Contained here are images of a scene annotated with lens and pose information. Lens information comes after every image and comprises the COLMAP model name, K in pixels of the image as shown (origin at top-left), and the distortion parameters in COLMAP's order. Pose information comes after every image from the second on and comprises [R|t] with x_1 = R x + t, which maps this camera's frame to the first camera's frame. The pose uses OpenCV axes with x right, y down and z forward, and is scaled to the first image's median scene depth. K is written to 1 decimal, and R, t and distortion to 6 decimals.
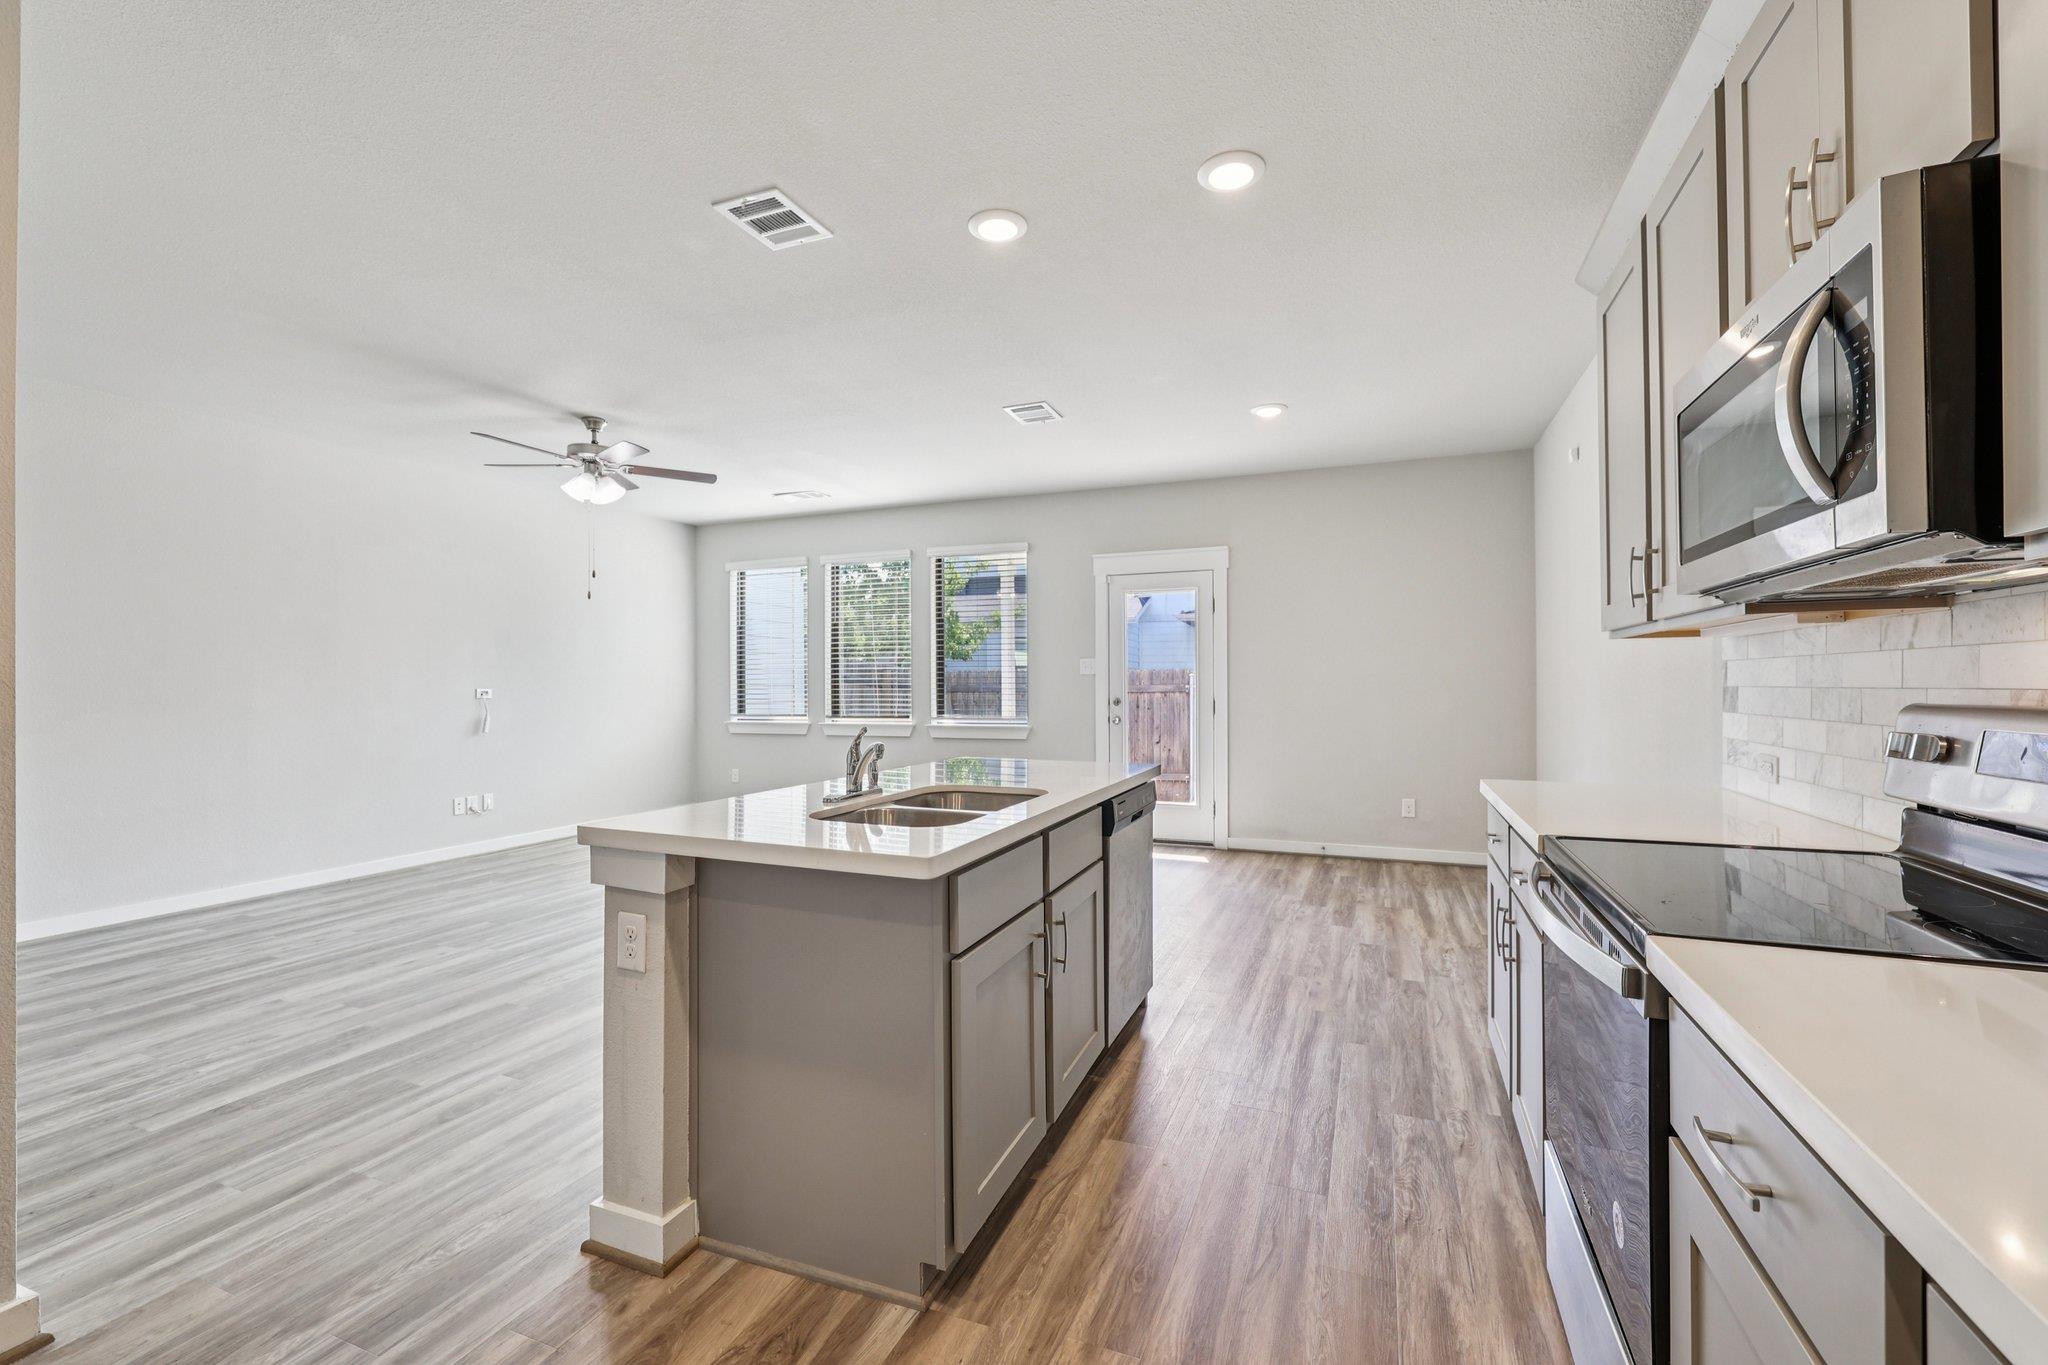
lens RADIAL K [[863.0, 0, 1025.7], [0, 863.0, 669.4], [0, 0, 1]] dist [-0.002067, 0.000670]
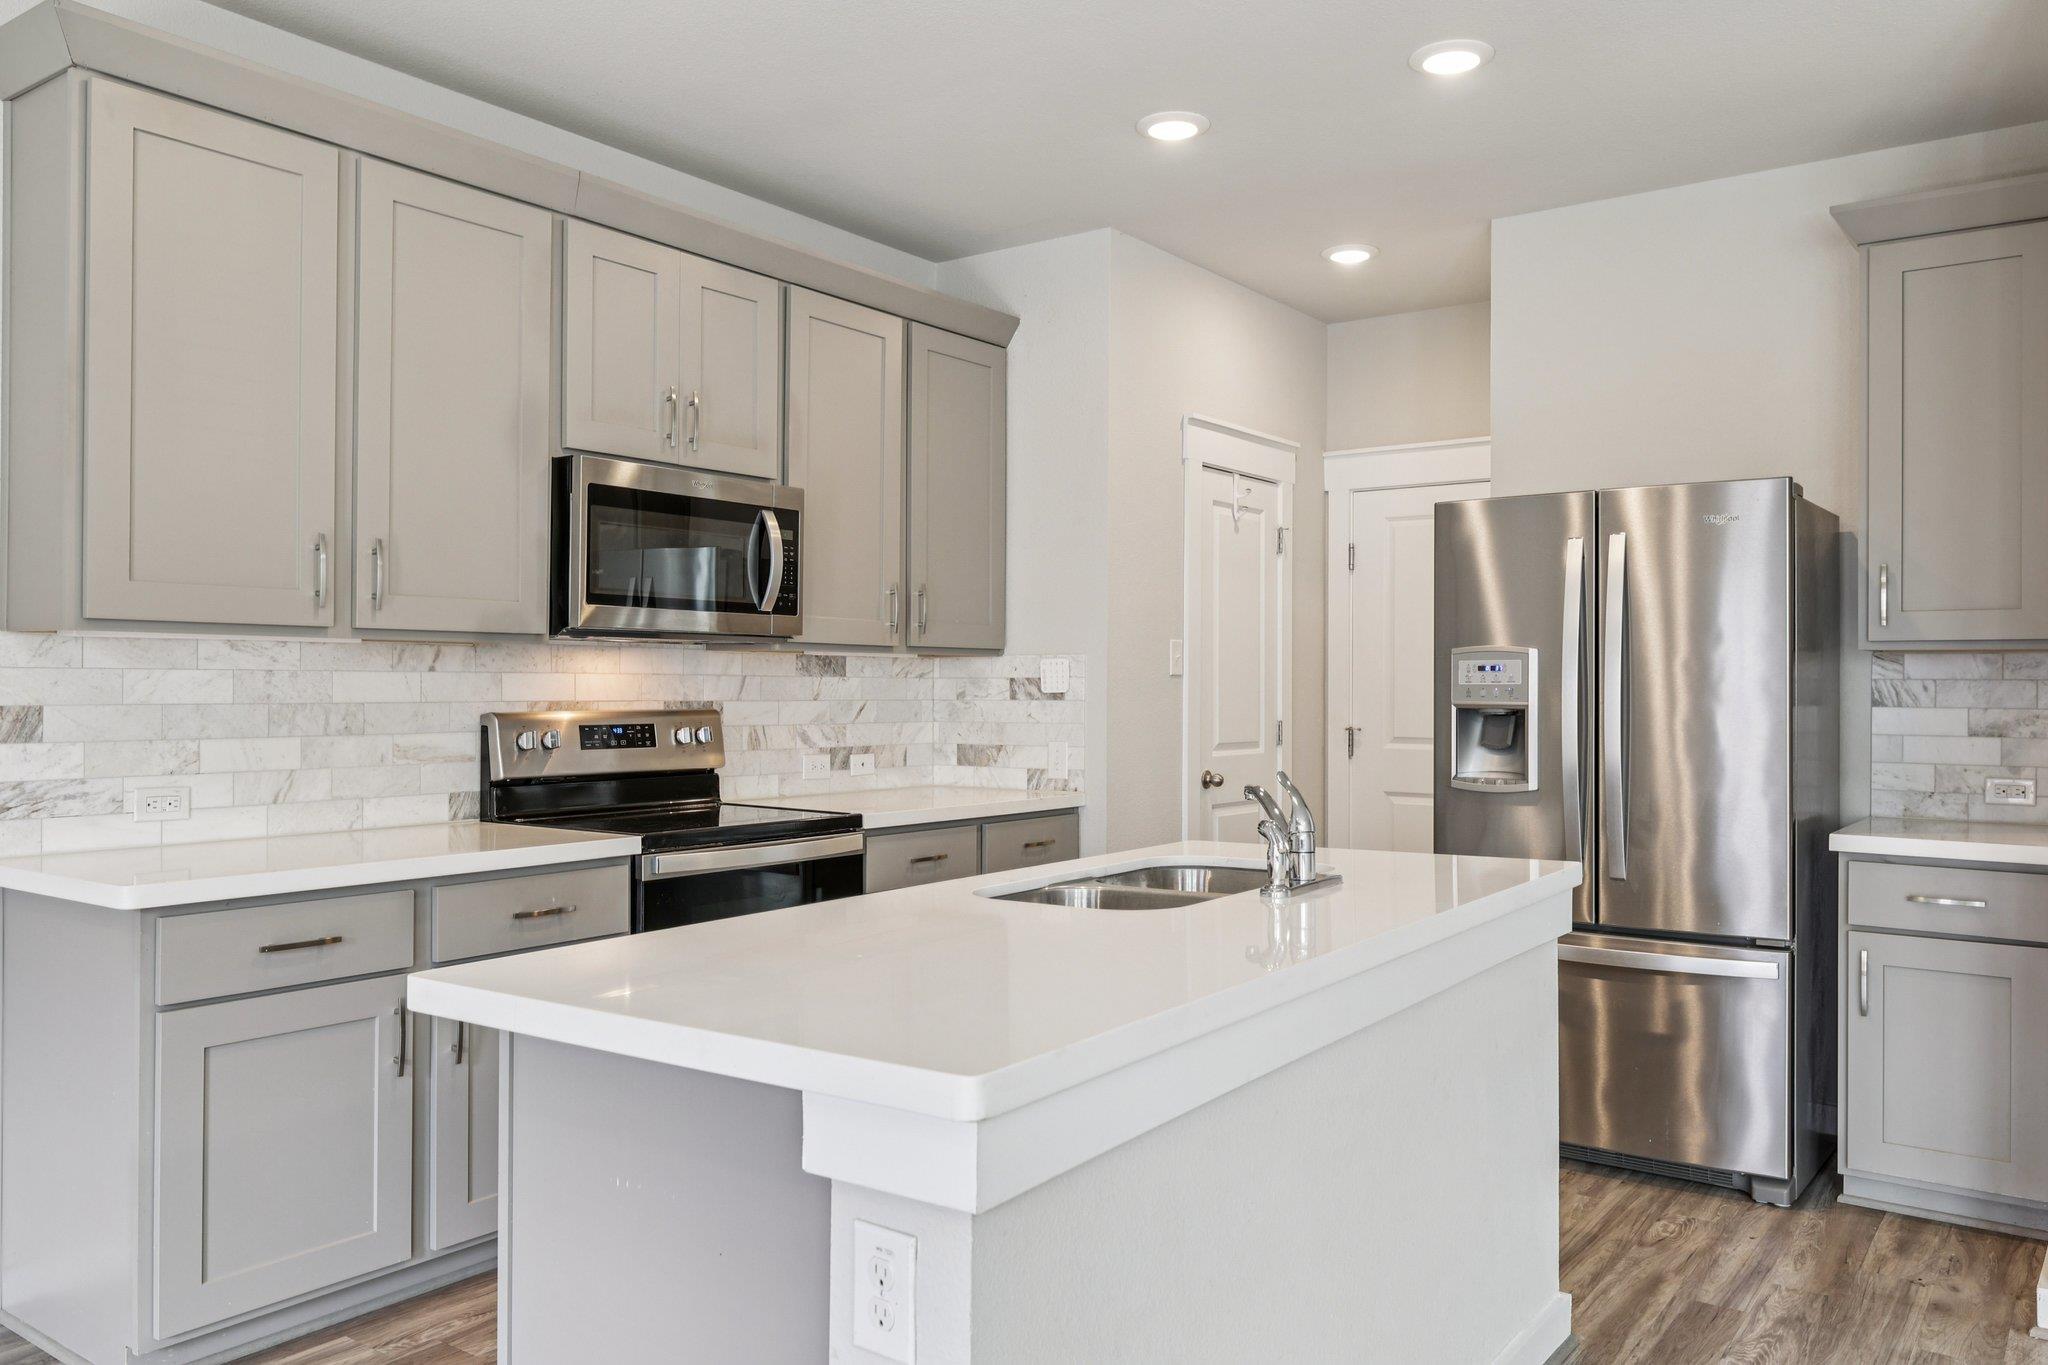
lens RADIAL K [[1519.7, 0, 1022.9], [0, 1519.7, 693.3], [0, 0, 1]] dist [-0.003599, 0.004821]
pose [[-0.970581, -0.001573, 0.240771, -0.188988], [-0.004128, 0.999940, -0.010110, 0.014778], [-0.240741, -0.010807, -0.970529, 1.482842]]
